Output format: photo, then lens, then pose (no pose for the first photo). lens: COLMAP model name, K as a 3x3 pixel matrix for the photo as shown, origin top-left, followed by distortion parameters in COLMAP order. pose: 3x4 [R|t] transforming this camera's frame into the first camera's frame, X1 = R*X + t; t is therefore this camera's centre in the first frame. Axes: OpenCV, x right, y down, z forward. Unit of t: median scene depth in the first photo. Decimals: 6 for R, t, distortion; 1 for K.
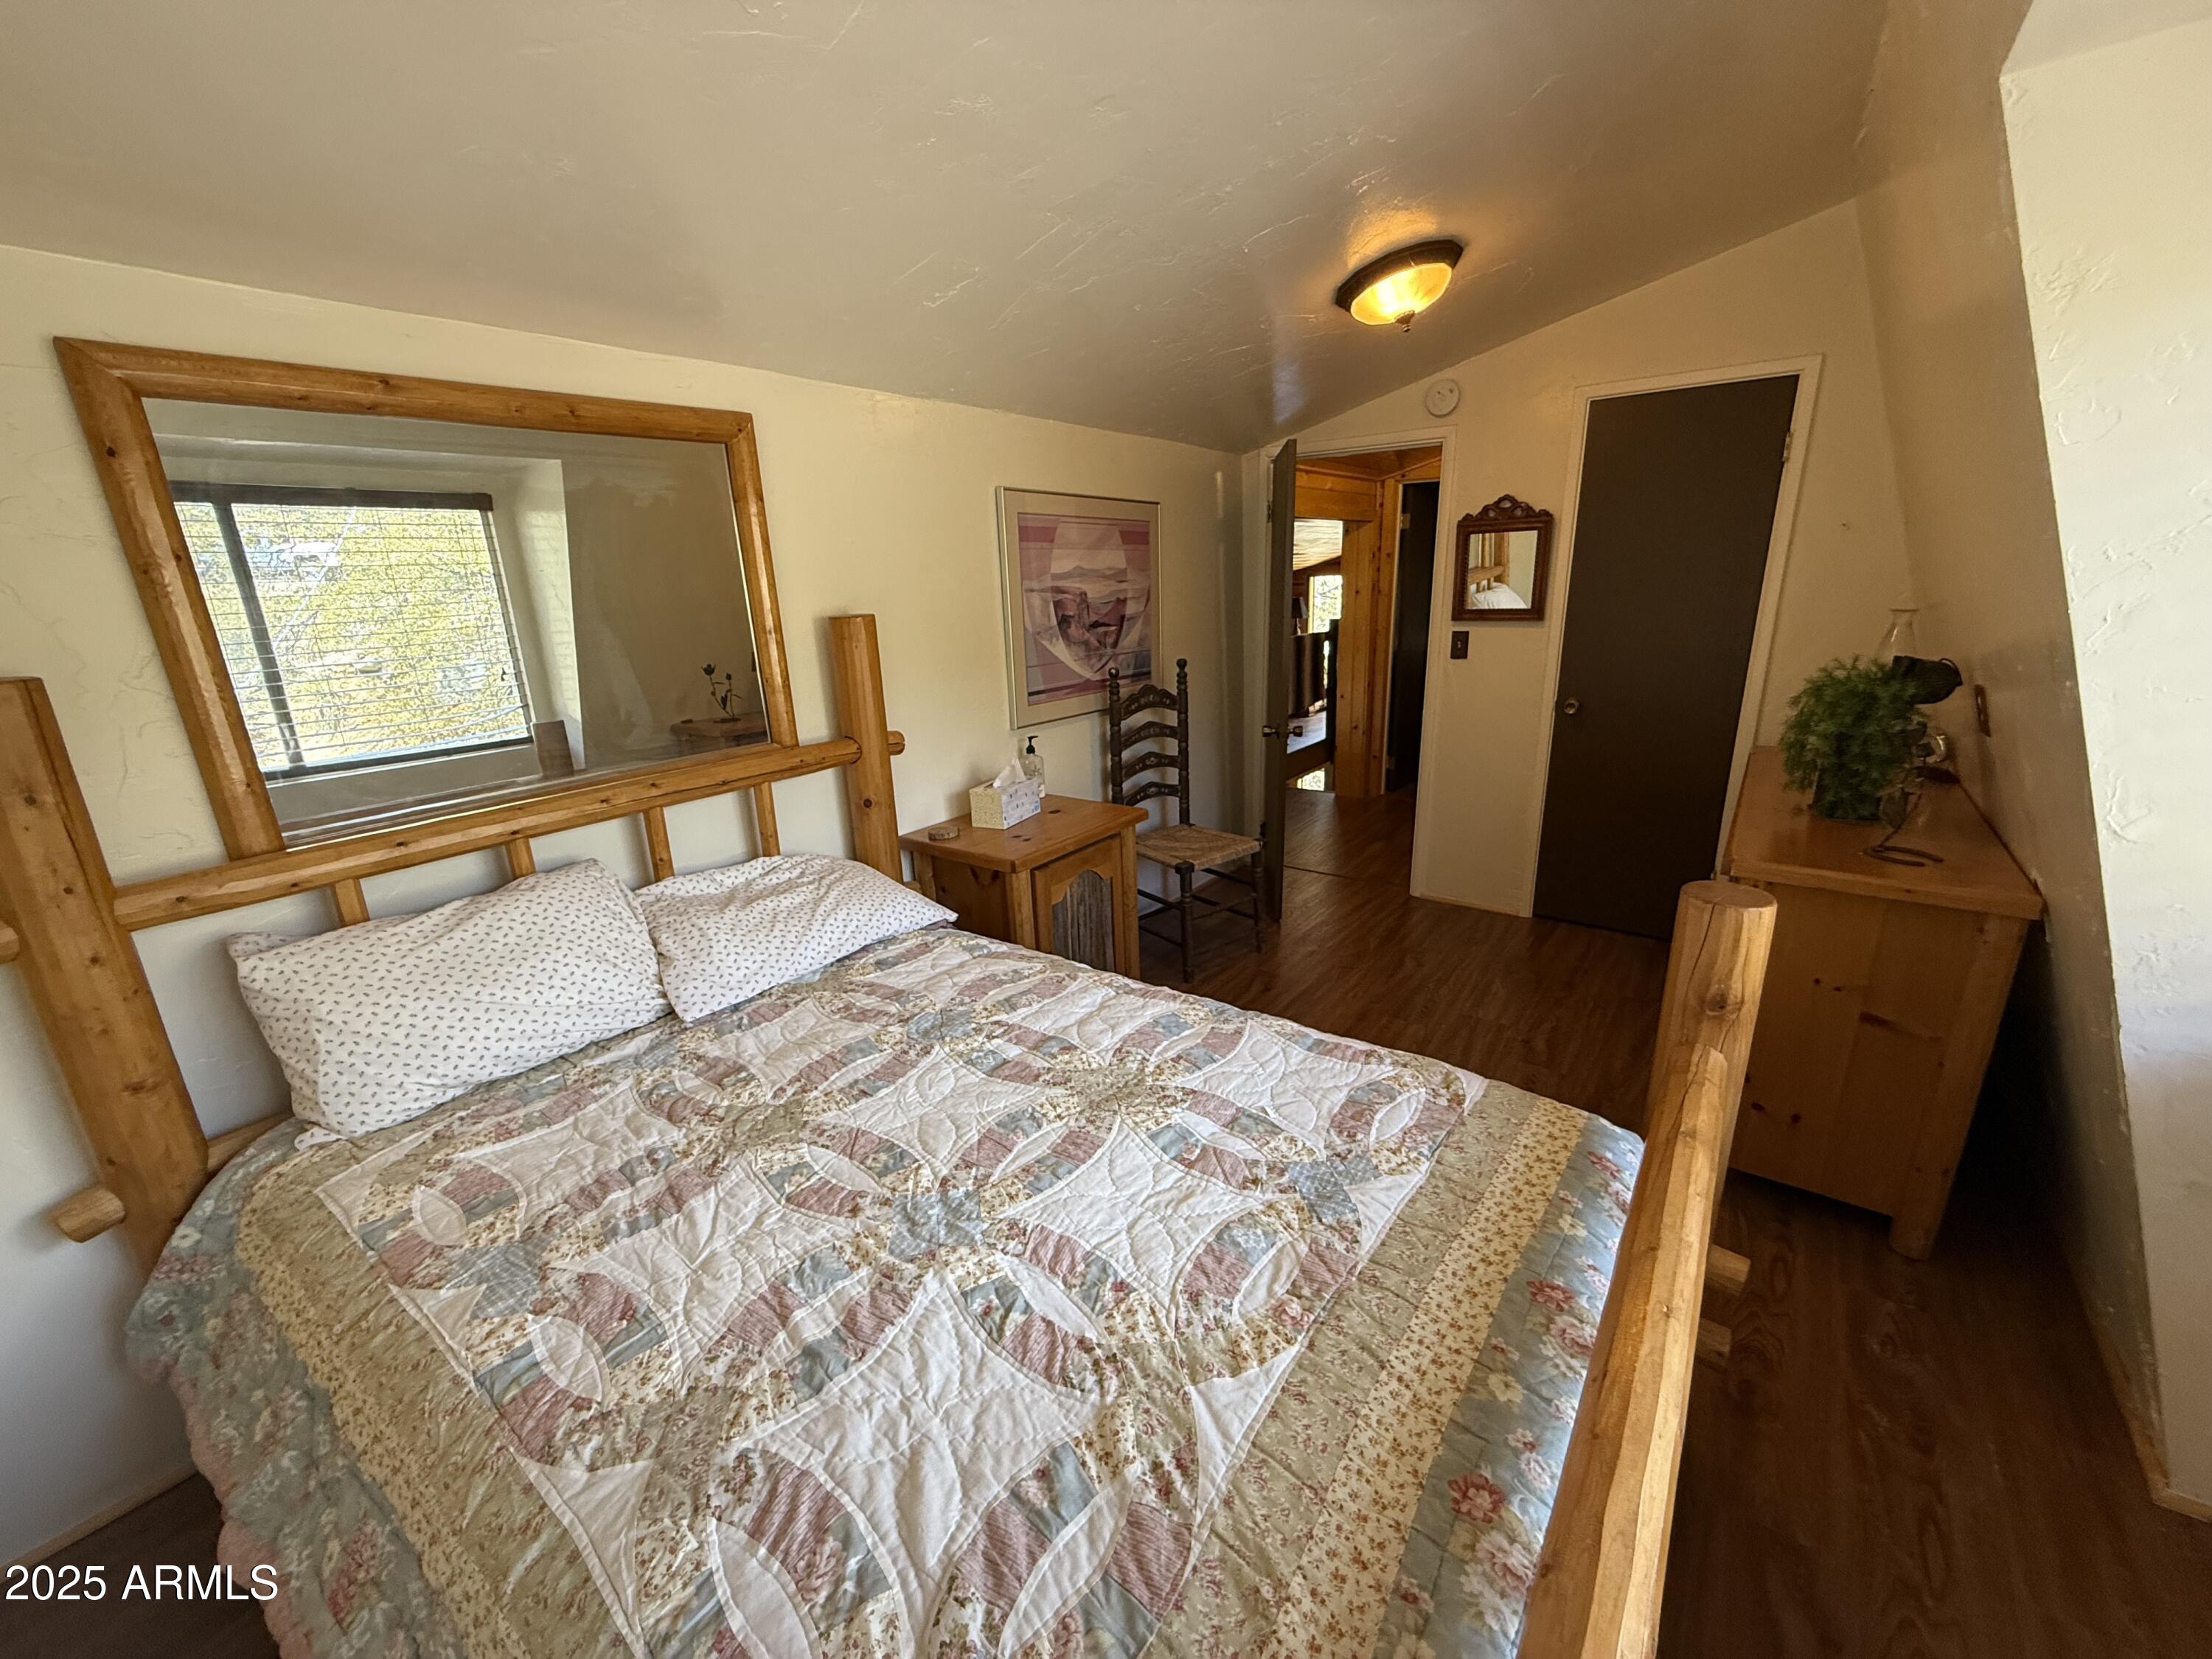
lens RADIAL K [[876.6, 0, 1104.4], [0, 876.6, 829.2], [0, 0, 1]] dist [-0.001150, -0.000154]
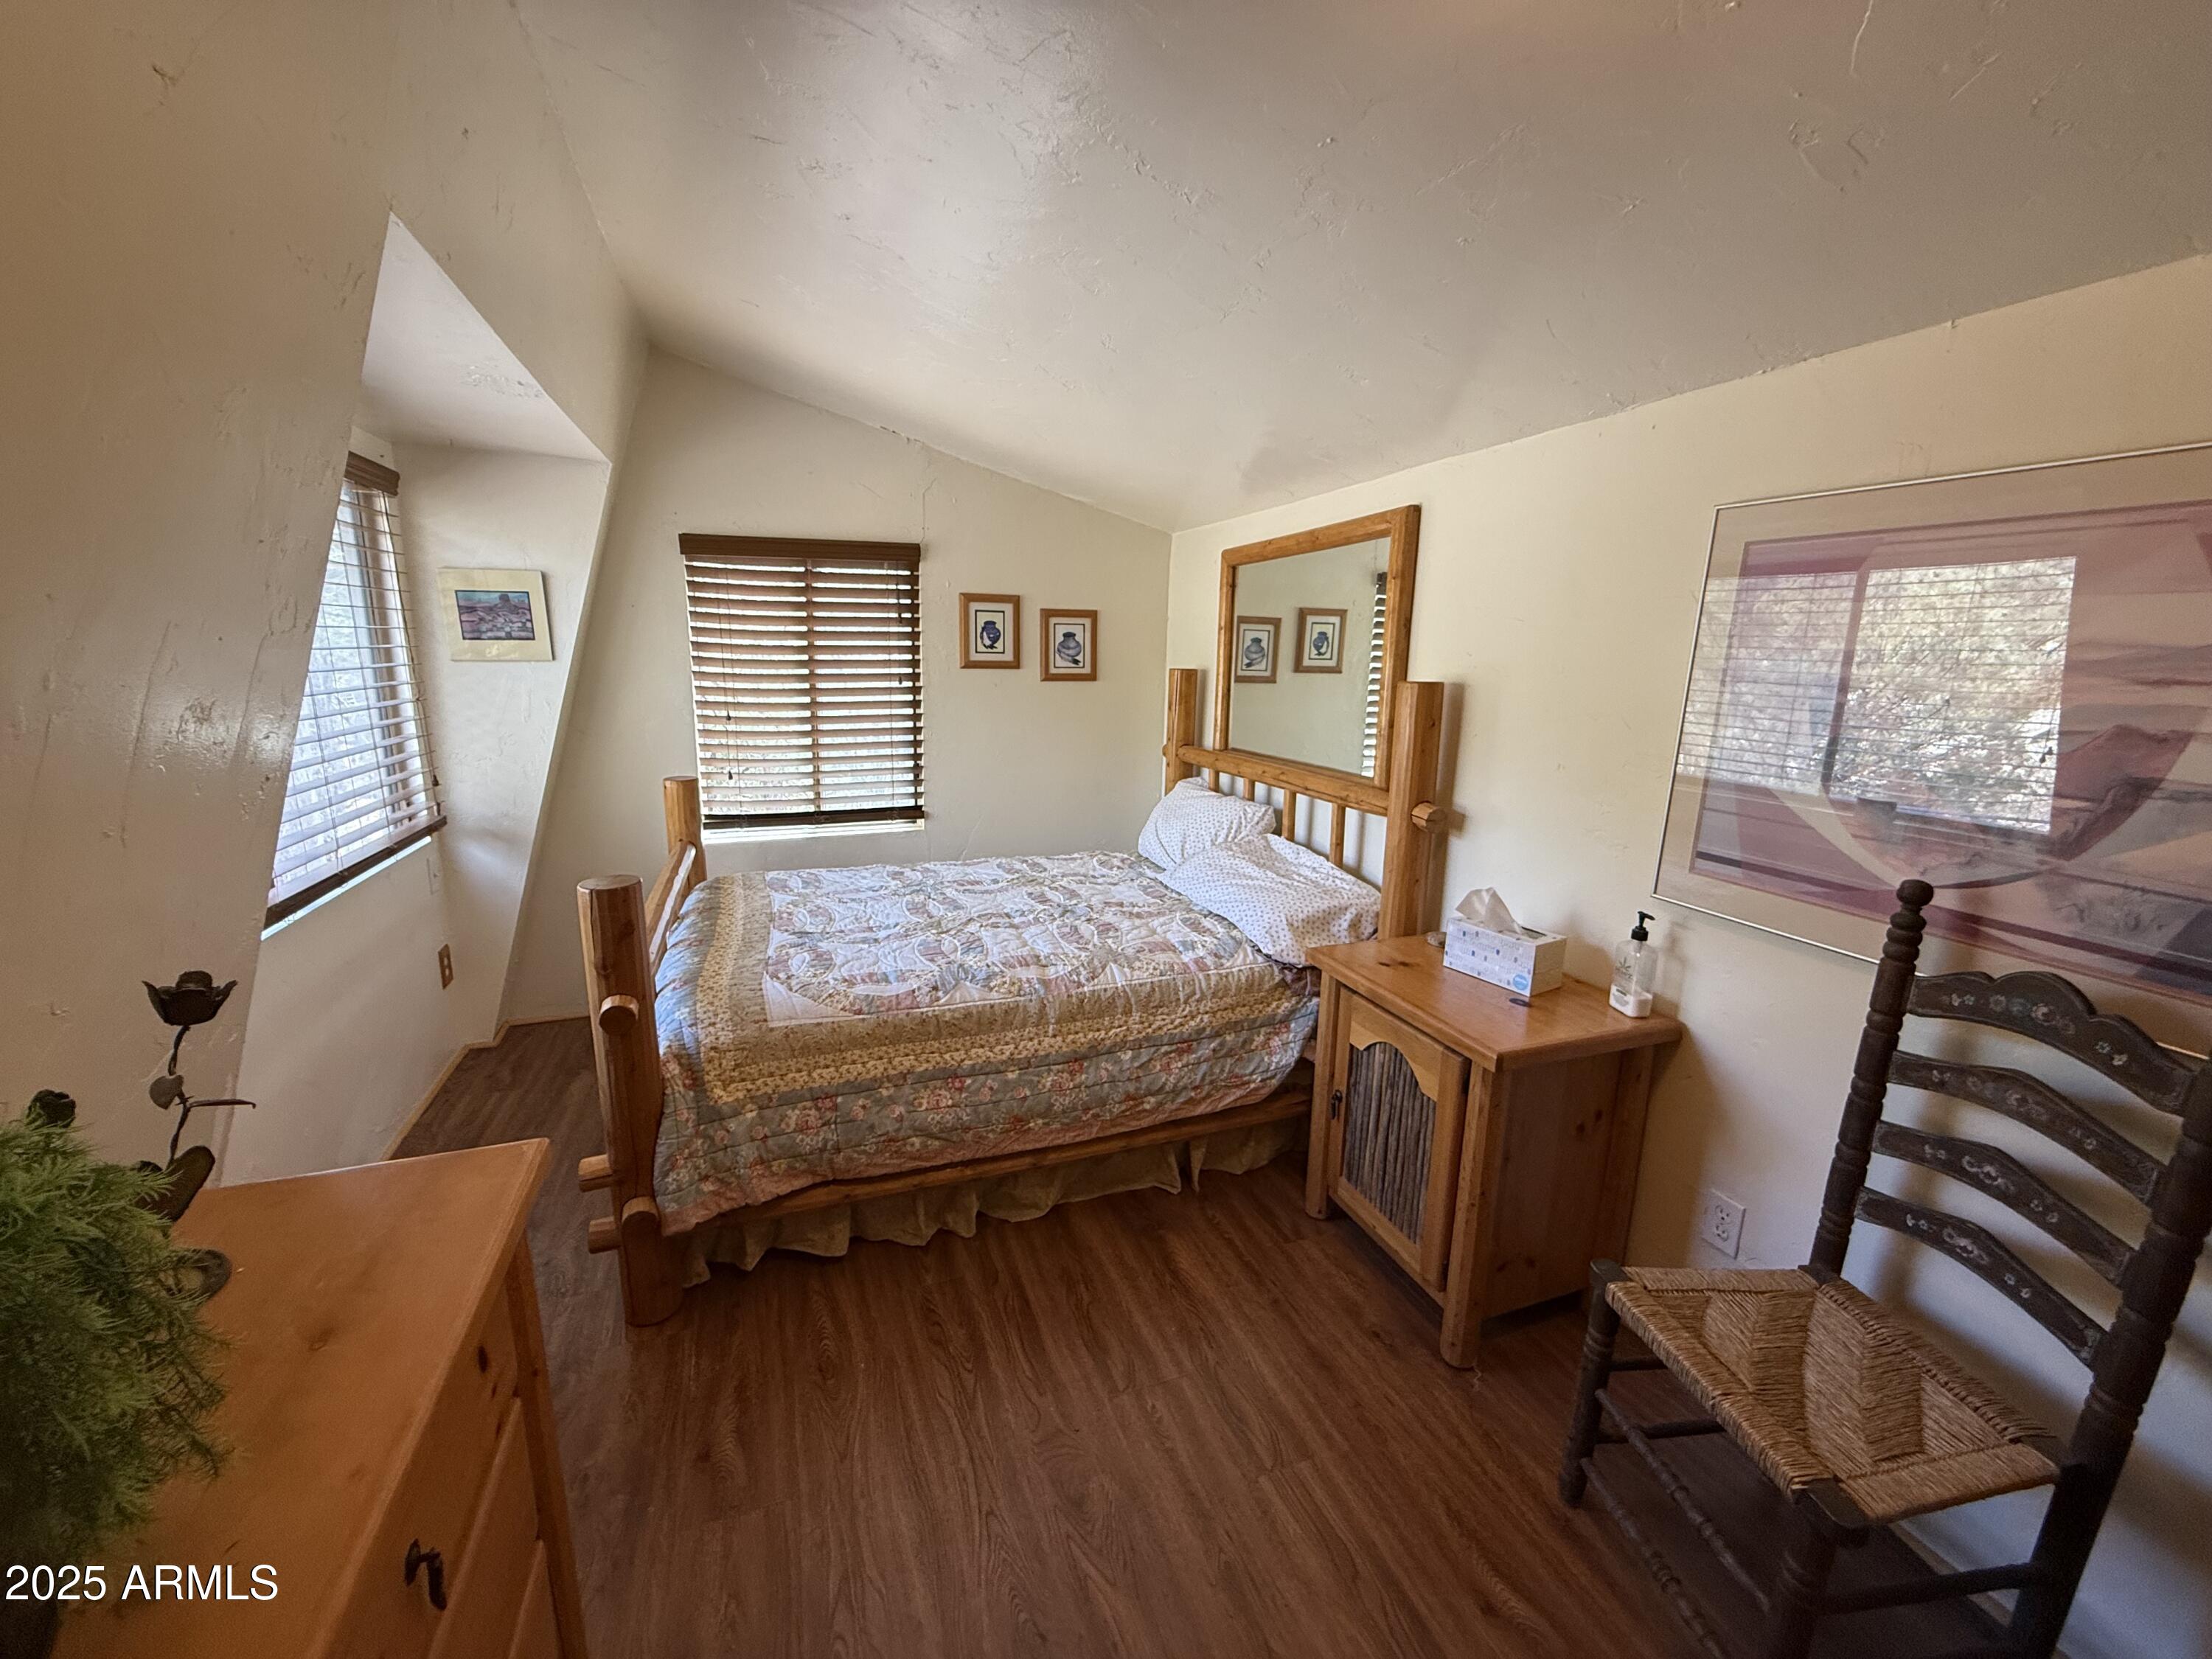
lens RADIAL K [[876.6, 0, 1101.8], [0, 876.6, 832.7], [0, 0, 1]] dist [-0.001150, -0.000154]
pose [[-0.542664, 0.196902, -0.816545, 1.113921], [-0.232519, 0.898929, 0.371297, -0.542928], [0.807125, 0.391352, -0.442033, 1.749459]]
